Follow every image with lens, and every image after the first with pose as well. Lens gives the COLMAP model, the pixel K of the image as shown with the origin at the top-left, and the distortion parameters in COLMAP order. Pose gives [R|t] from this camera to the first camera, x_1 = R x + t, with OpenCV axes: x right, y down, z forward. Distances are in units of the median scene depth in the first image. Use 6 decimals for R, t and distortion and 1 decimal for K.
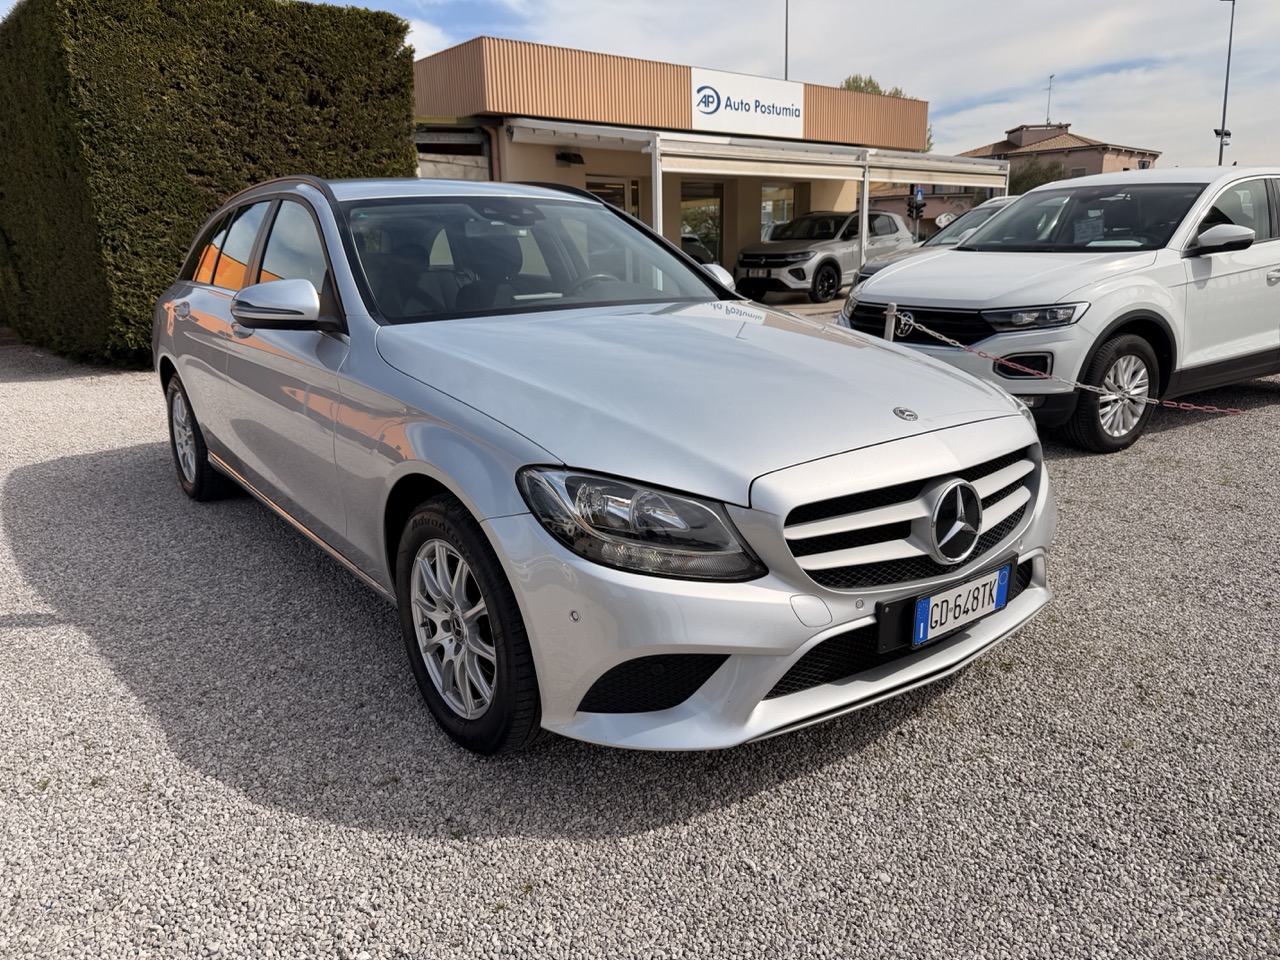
lens RADIAL K [[912.2, 0, 637.3], [0, 912.2, 477.7], [0, 0, 1]] dist [0.011017, -0.023644]
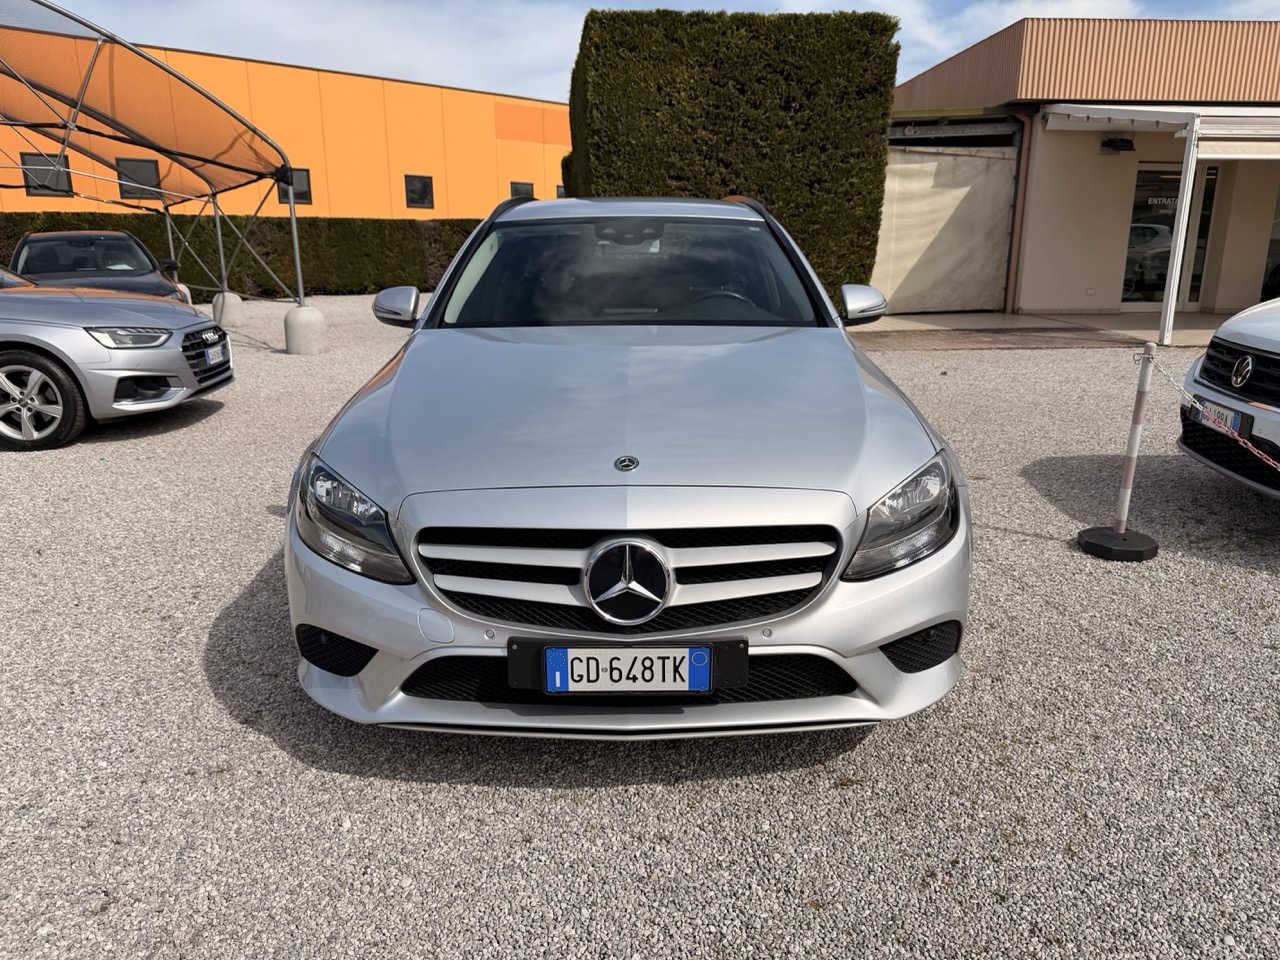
lens RADIAL K [[912.2, 0, 642.1], [0, 912.2, 481.6], [0, 0, 1]] dist [0.011017, -0.023644]
pose [[0.796816, 0.170003, -0.579813, 0.211124], [-0.160743, 0.984665, 0.067802, -0.028496], [0.582448, 0.039175, 0.811923, 0.056376]]
